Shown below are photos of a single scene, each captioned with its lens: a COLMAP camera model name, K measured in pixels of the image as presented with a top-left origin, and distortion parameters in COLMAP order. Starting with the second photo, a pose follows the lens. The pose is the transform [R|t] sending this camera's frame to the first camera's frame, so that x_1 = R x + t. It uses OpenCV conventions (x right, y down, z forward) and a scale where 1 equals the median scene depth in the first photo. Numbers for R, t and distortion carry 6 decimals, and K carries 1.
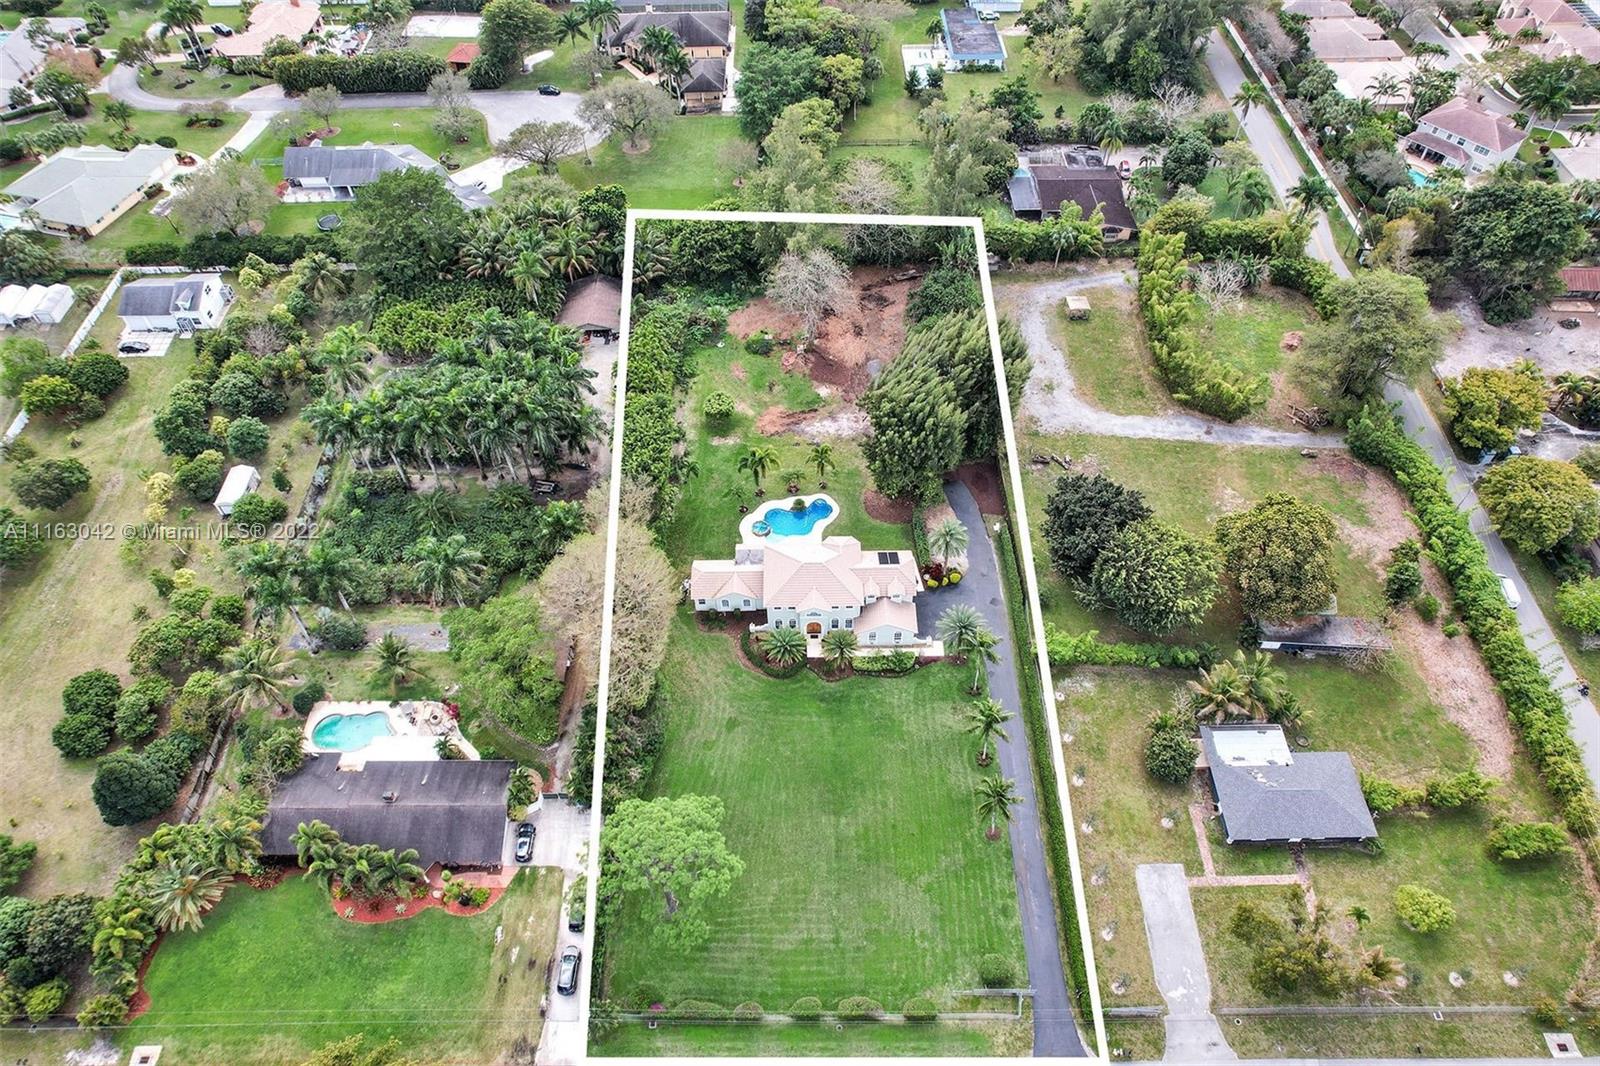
lens RADIAL K [[1032.3, 0, 800.0], [0, 1032.3, 533.0], [0, 0, 1]] dist [-0.044868, 0.000752]
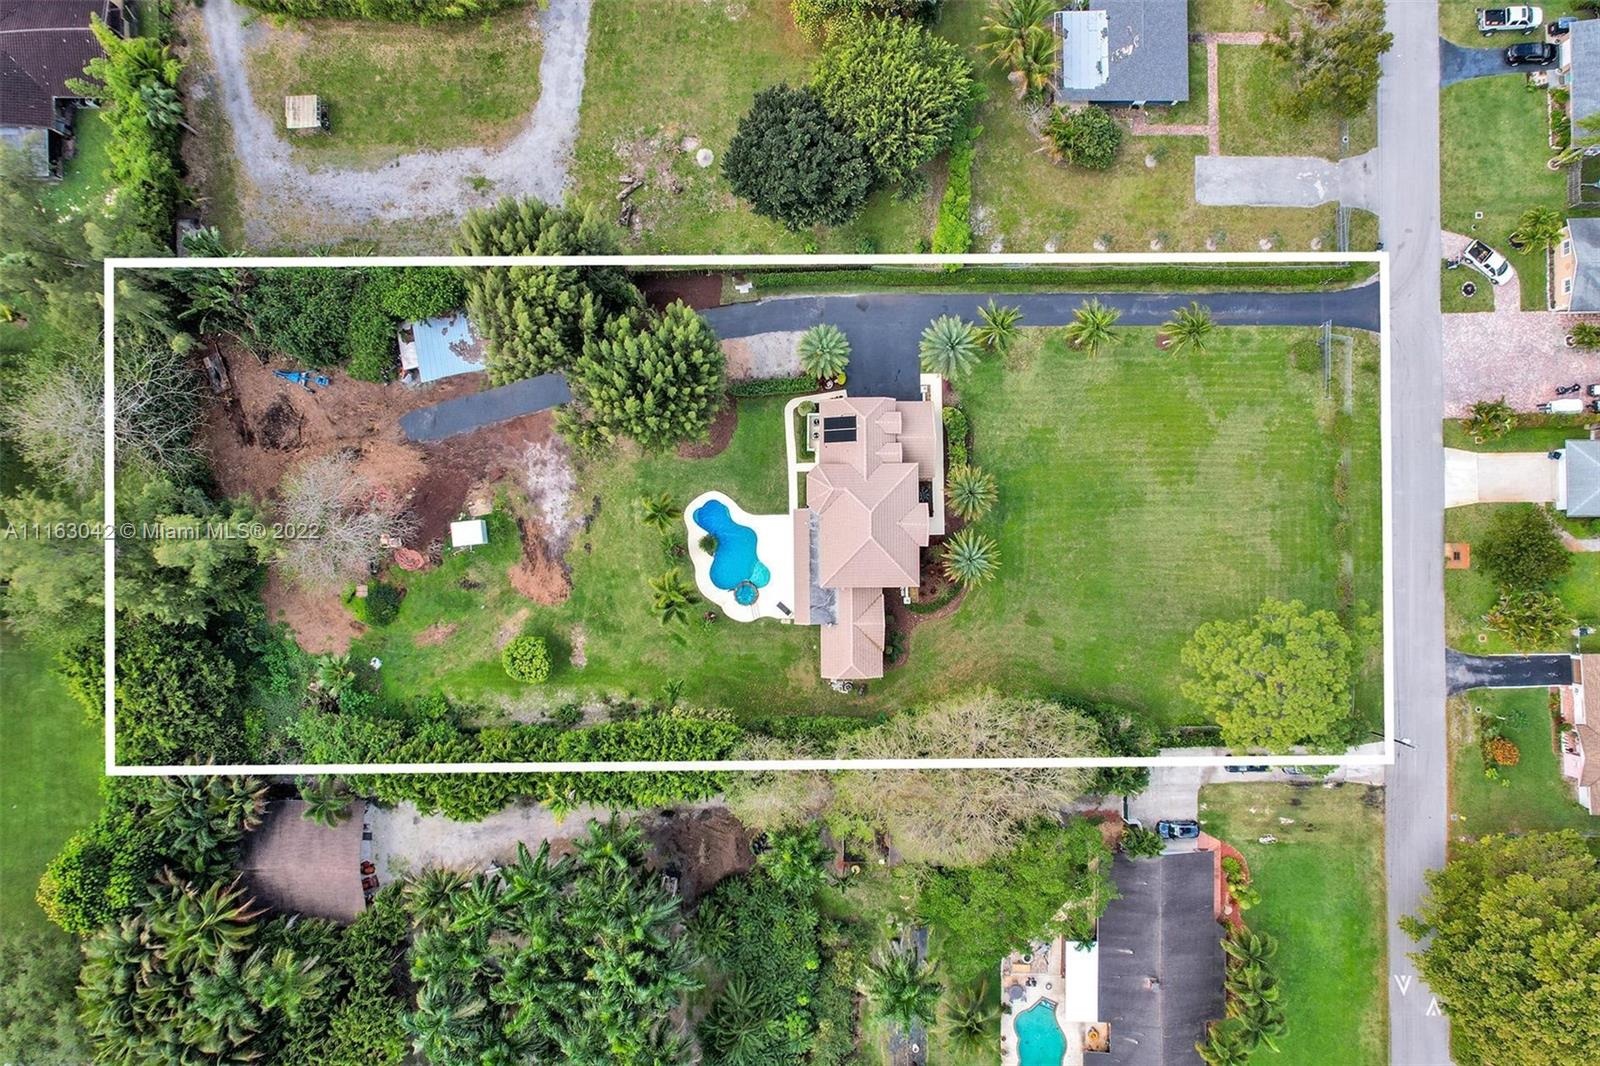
lens RADIAL K [[1032.3, 0, 800.0], [0, 1032.3, 533.0], [0, 0, 1]] dist [-0.044868, 0.000752]
pose [[0.000278, -0.999669, 0.025714, -0.013249], [0.776197, 0.016428, 0.630276, -0.496185], [-0.630490, 0.019784, 0.775945, 0.408142]]
